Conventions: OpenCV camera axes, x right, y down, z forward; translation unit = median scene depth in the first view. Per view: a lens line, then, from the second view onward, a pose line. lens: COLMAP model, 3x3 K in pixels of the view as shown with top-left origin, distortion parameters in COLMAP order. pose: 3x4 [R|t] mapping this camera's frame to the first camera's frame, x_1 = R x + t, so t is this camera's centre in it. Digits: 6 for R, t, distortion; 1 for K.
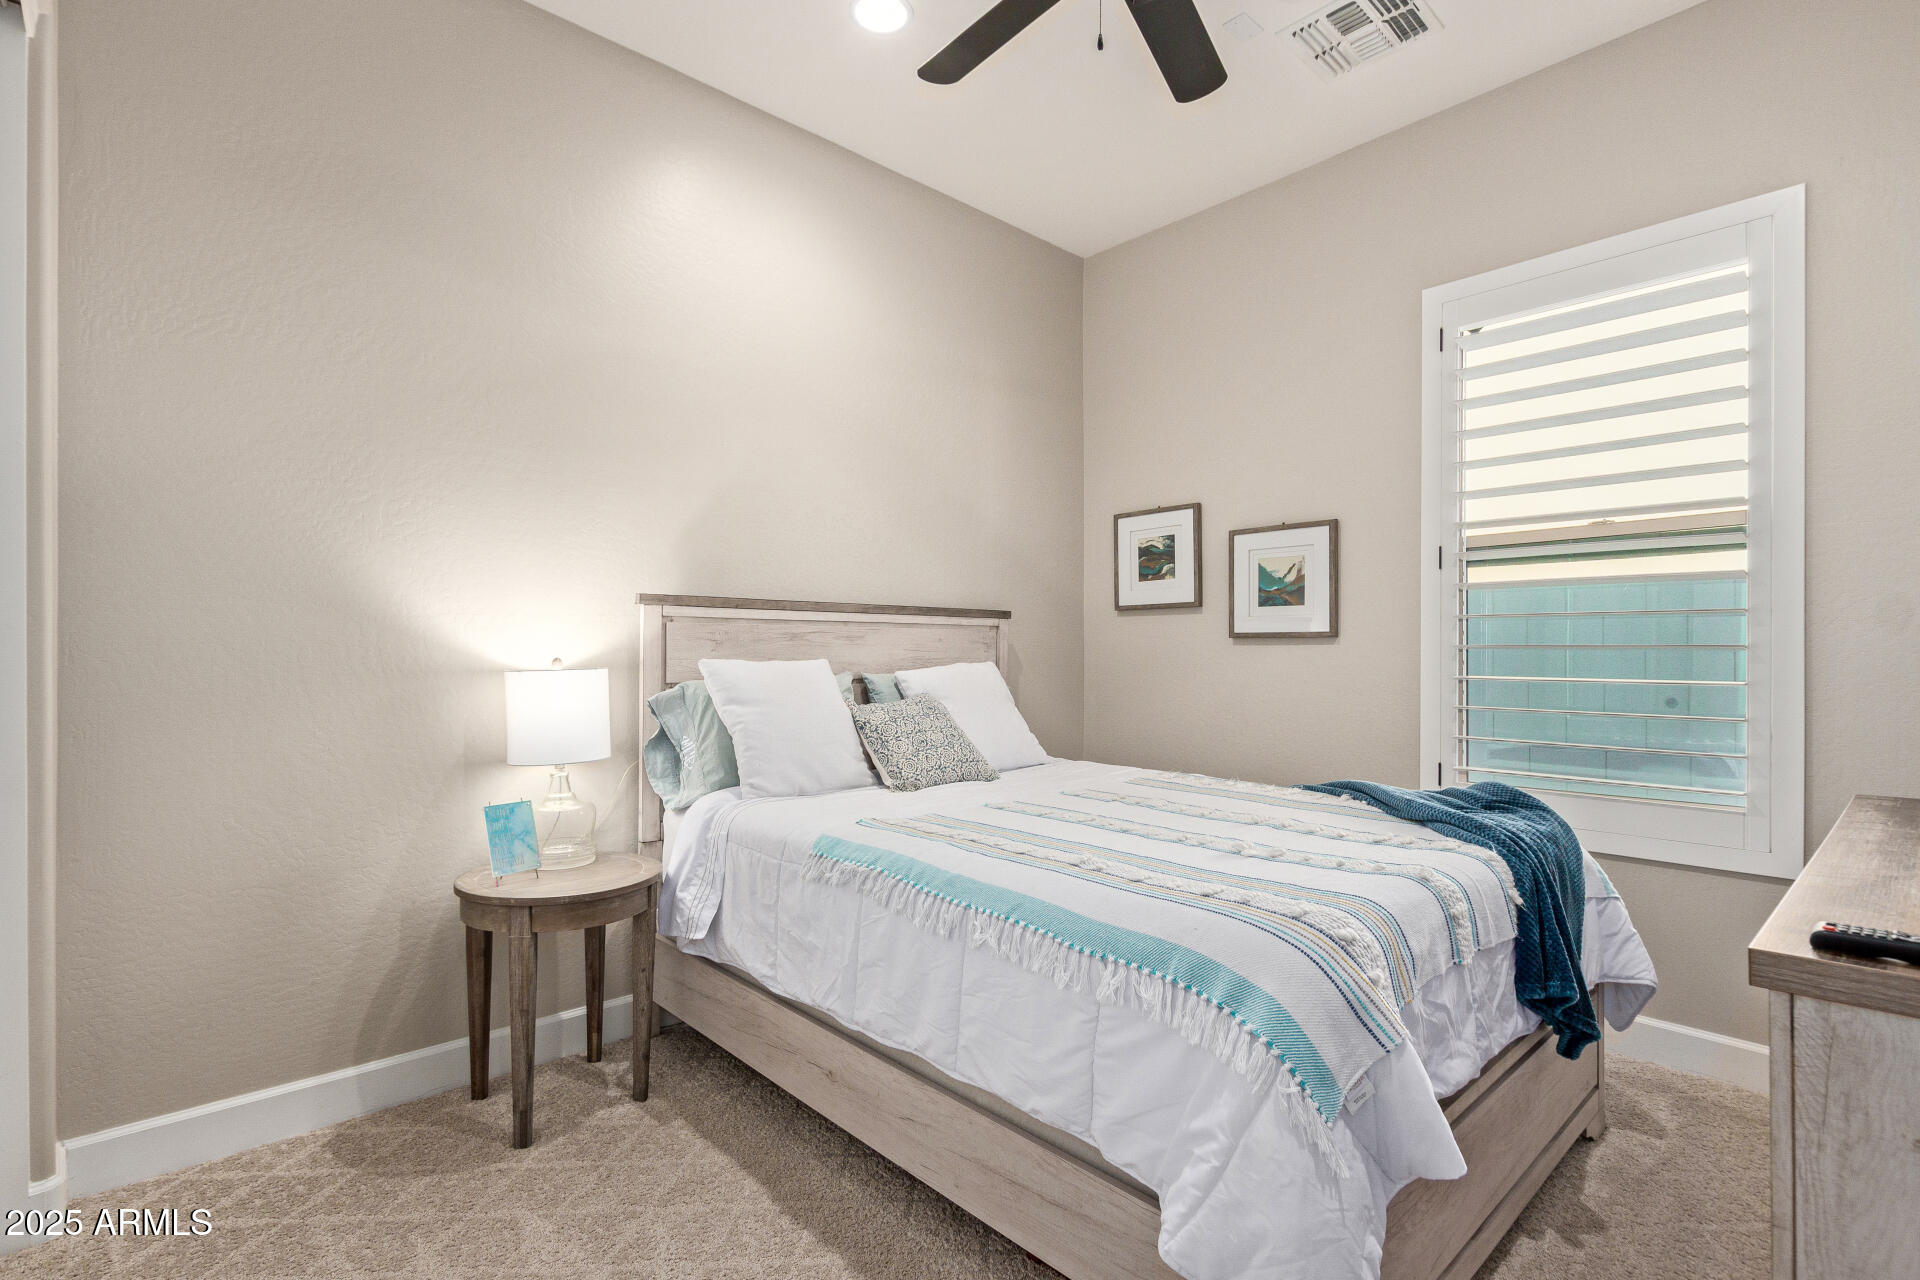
lens RADIAL K [[898.2, 0, 959.8], [0, 898.2, 631.8], [0, 0, 1]] dist [-0.002600, -0.000505]
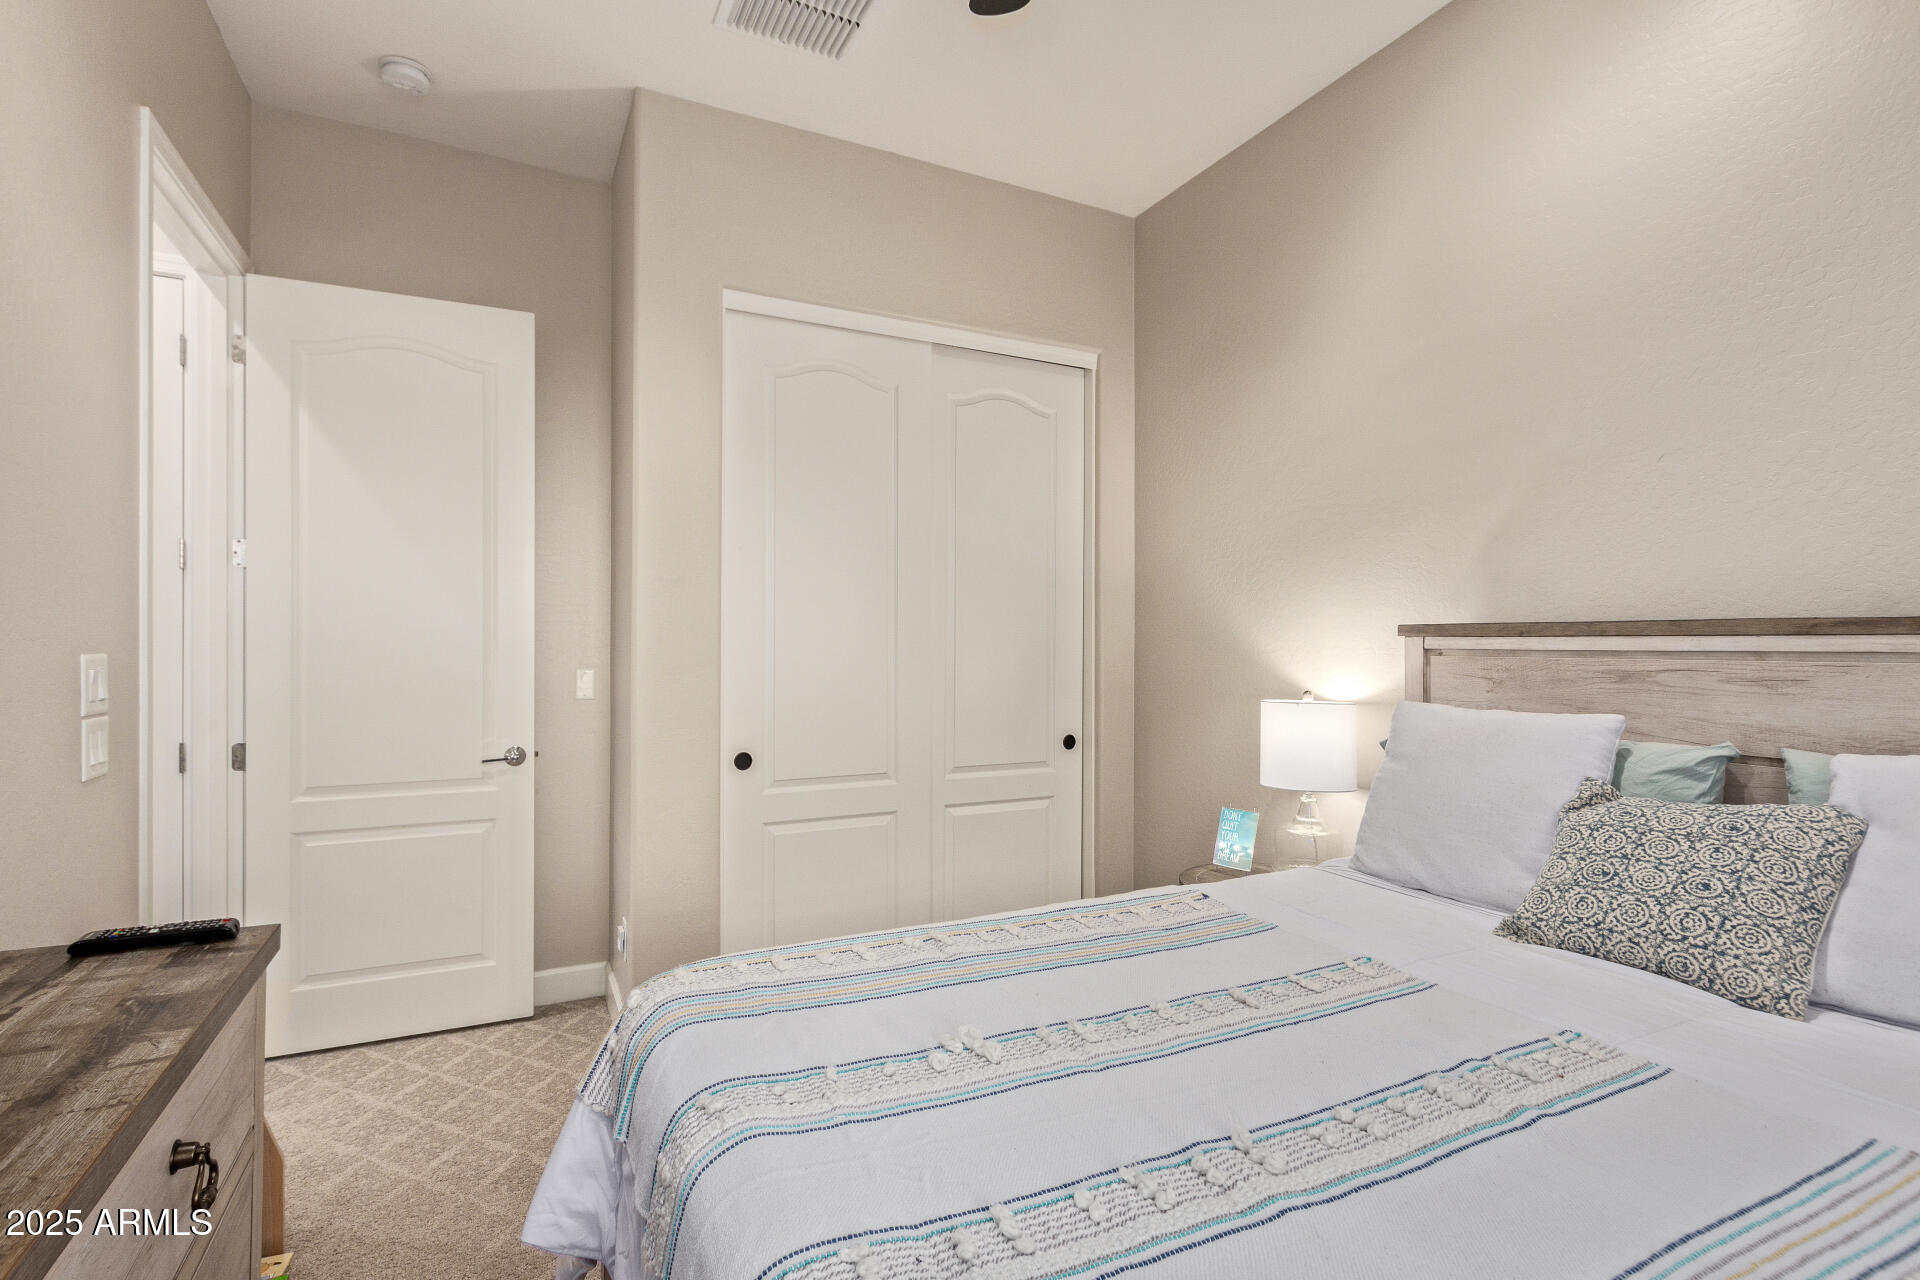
lens RADIAL K [[898.2, 0, 960.1], [0, 898.2, 654.5], [0, 0, 1]] dist [-0.002600, -0.000505]
pose [[-0.295337, -0.009068, -0.955350, 0.583208], [-0.007749, 0.999945, -0.007096, -0.002730], [0.955362, 0.005307, -0.295391, 0.770191]]
